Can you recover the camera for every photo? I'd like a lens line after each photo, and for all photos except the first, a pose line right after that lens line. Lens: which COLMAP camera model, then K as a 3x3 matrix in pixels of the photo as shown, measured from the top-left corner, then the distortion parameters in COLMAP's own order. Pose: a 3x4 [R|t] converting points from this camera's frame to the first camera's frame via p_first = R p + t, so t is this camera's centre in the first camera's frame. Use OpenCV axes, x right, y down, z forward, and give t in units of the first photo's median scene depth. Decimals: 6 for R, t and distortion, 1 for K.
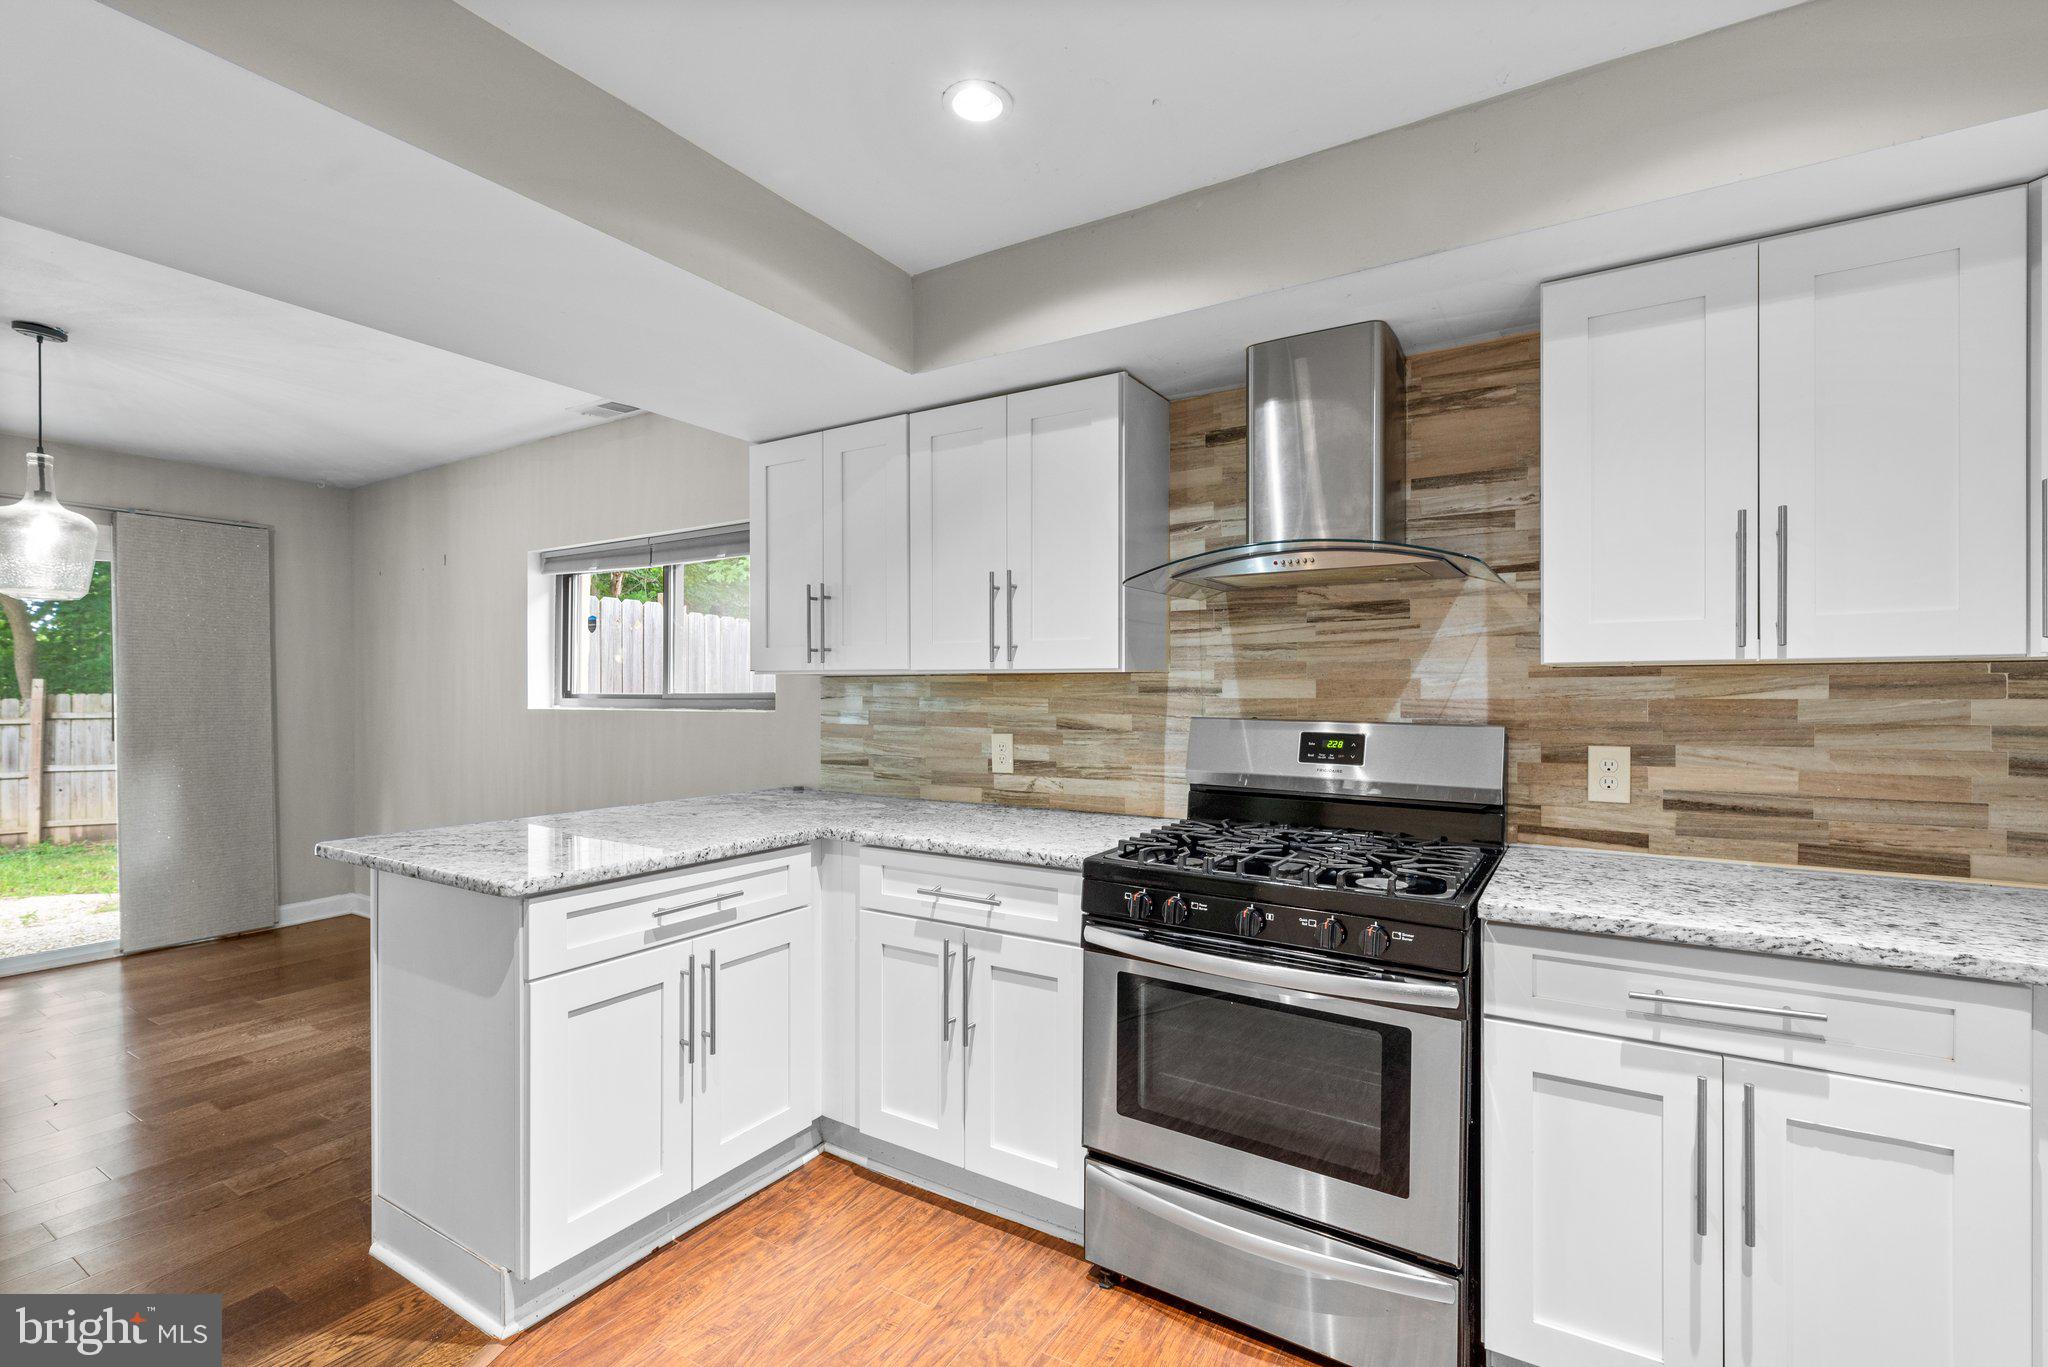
lens RADIAL K [[914.4, 0, 1037.4], [0, 914.4, 696.7], [0, 0, 1]] dist [0.002516, -0.000546]
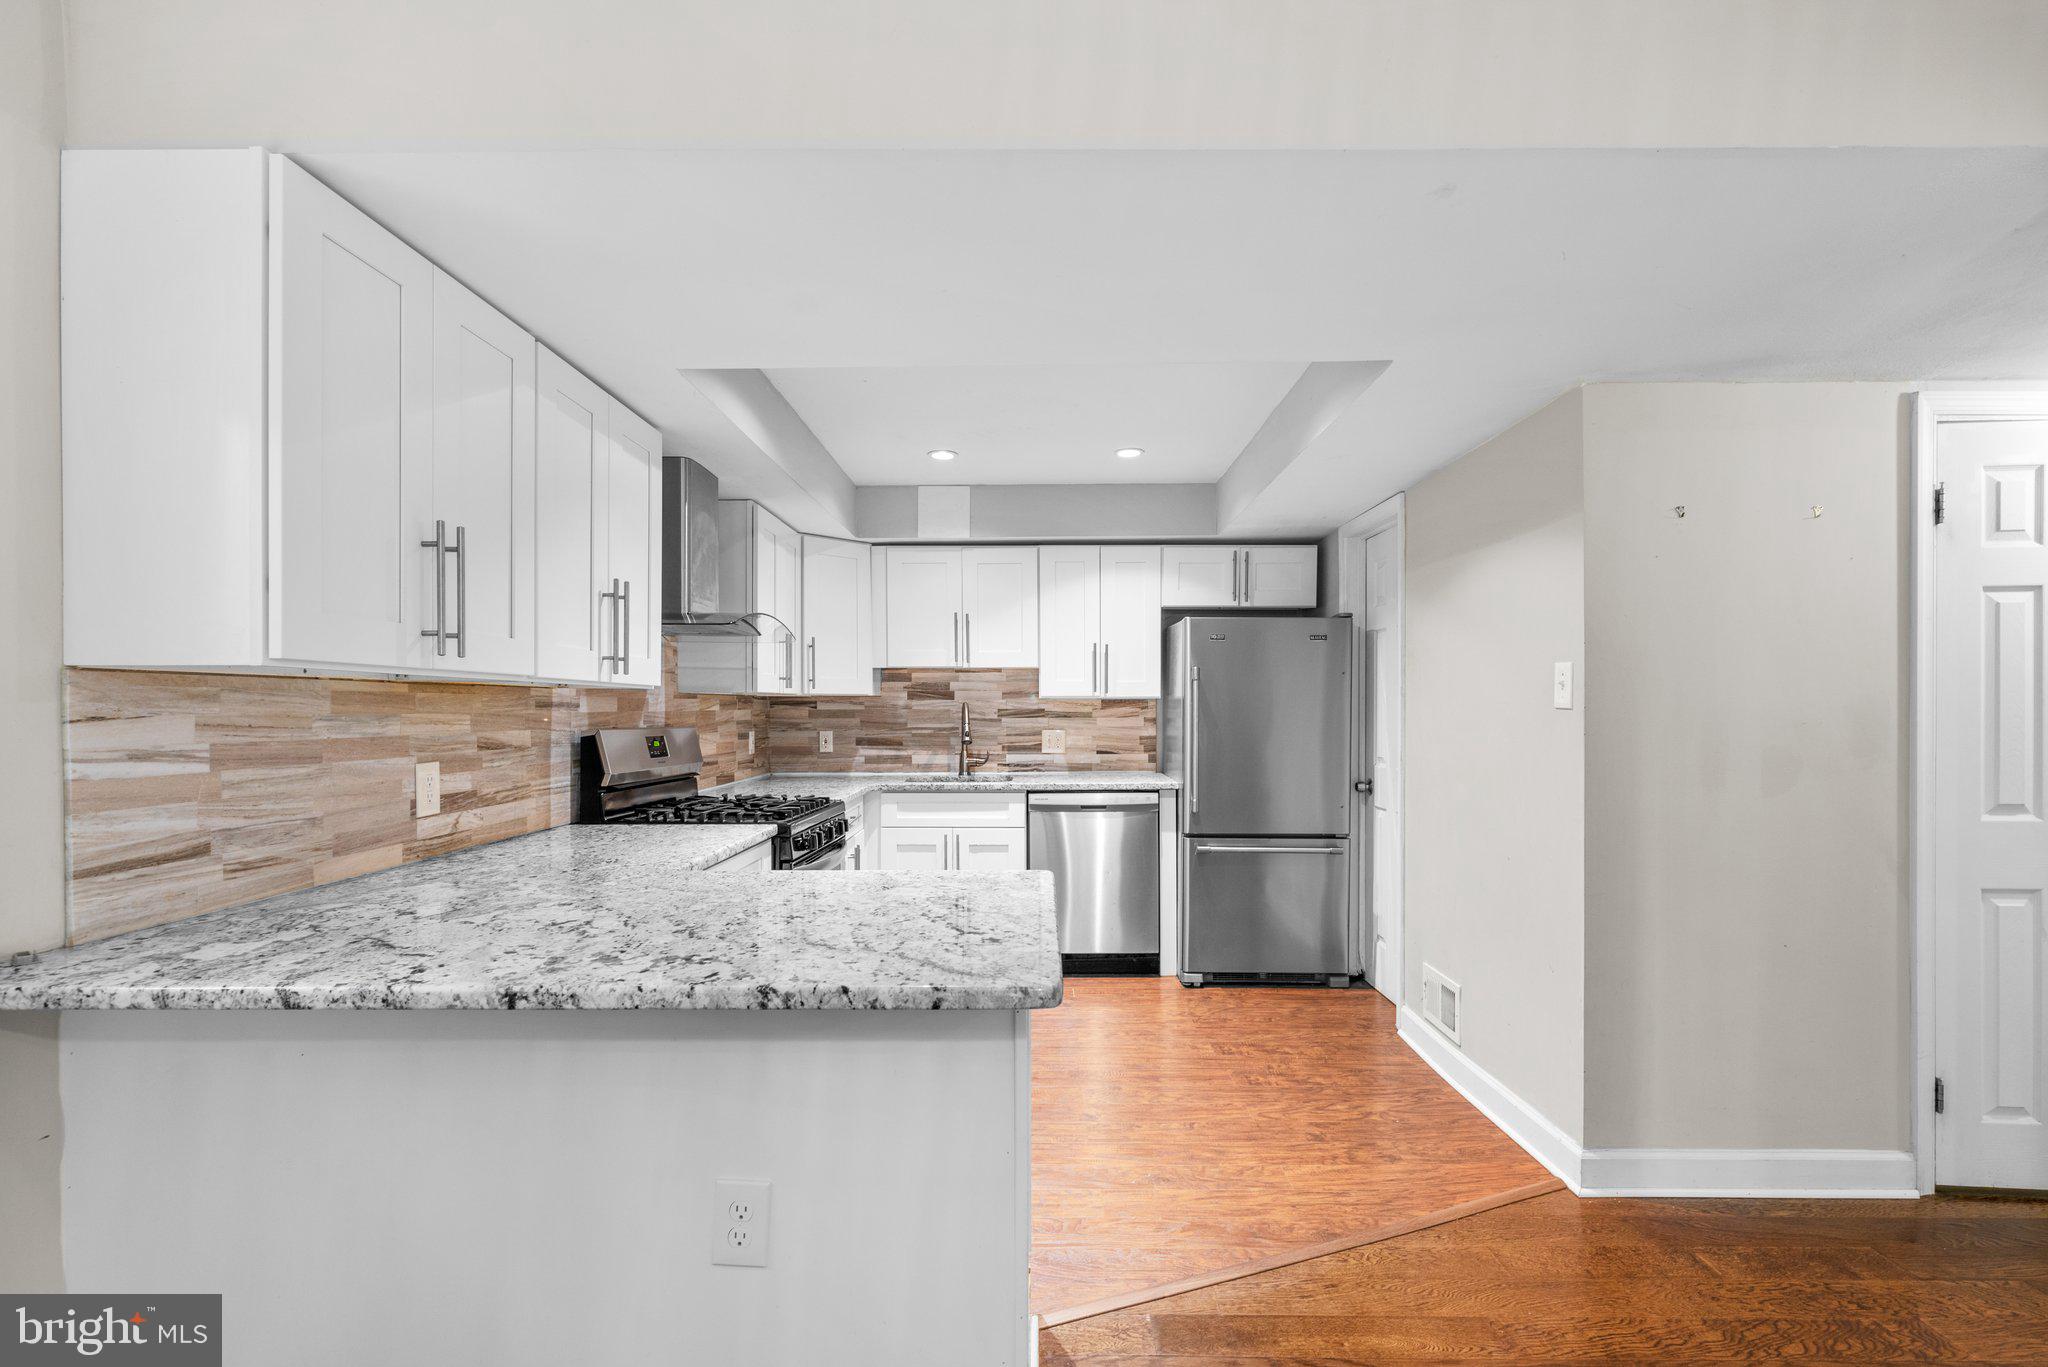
lens RADIAL K [[914.4, 0, 1020.6], [0, 914.4, 710.5], [0, 0, 1]] dist [0.002516, -0.000546]
pose [[-0.516643, 0.000967, 0.856200, -0.939225], [0.010412, 0.999933, 0.005153, -0.000743], [-0.856137, 0.011577, -0.516619, 0.987515]]
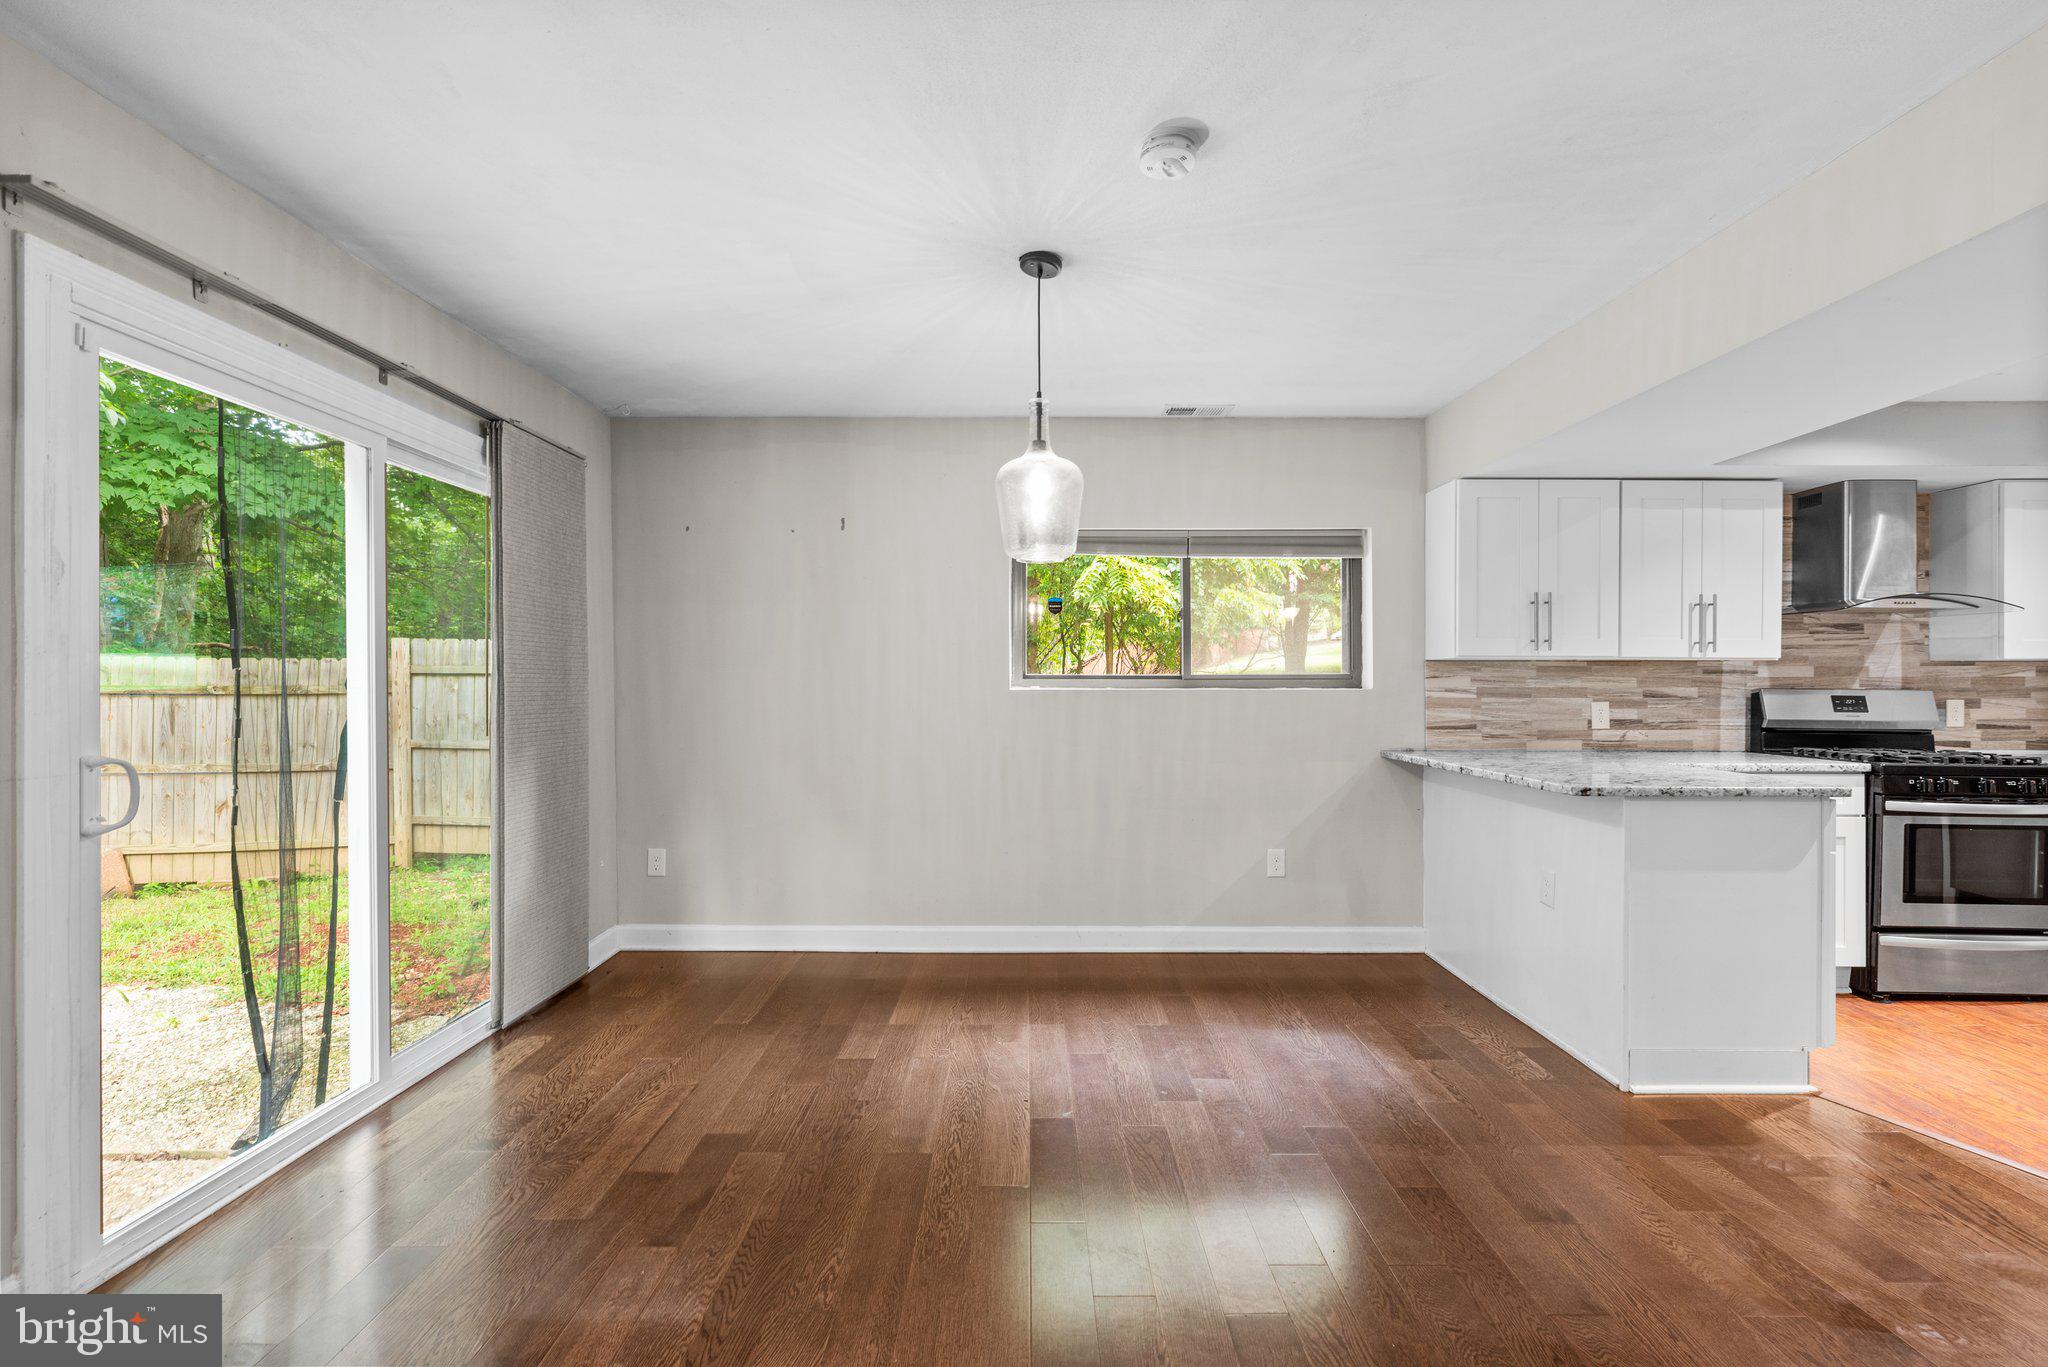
lens RADIAL K [[914.4, 0, 1031.2], [0, 914.4, 679.3], [0, 0, 1]] dist [0.002516, -0.000546]
pose [[0.849118, 0.004080, 0.528187, -1.596018], [0.001534, 0.999947, -0.010189, 0.018726], [-0.528201, 0.009461, 0.849067, 0.249076]]
